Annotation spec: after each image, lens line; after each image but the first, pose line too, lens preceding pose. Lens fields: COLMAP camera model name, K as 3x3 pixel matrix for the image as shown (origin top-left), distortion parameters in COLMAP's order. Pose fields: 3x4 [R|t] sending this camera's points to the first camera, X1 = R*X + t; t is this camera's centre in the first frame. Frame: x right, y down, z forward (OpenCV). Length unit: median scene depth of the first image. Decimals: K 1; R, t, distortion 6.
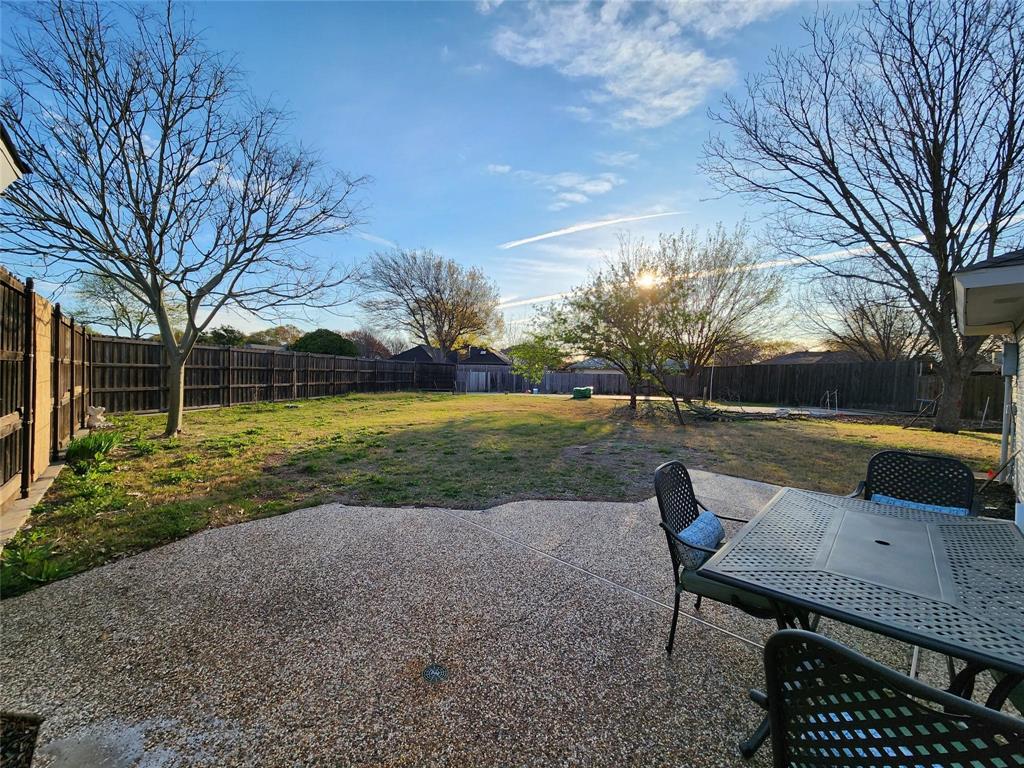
lens RADIAL K [[418.8, 0, 512.5], [0, 418.8, 385.5], [0, 0, 1]] dist [0.005128, -0.001339]
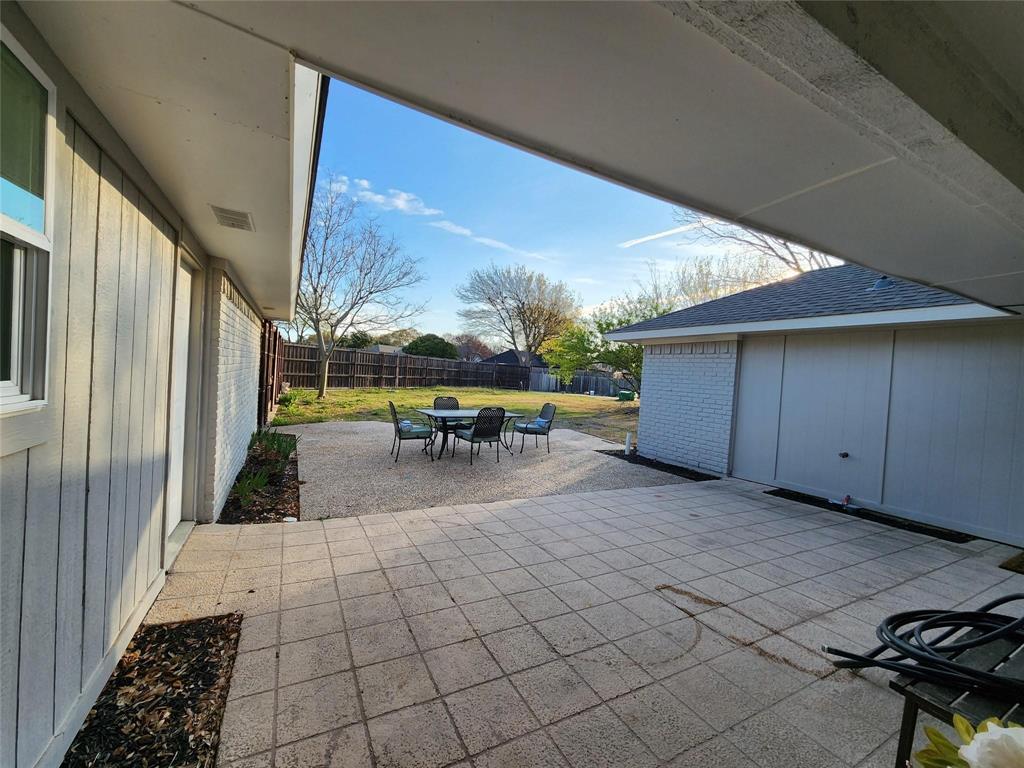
lens RADIAL K [[418.8, 0, 512.6], [0, 418.8, 384.1], [0, 0, 1]] dist [0.005128, -0.001339]
pose [[0.967058, 0.046246, -0.250320, 0.118649], [-0.049173, 0.998775, -0.005448, 0.005451], [0.249762, 0.017577, 0.968148, -0.146839]]
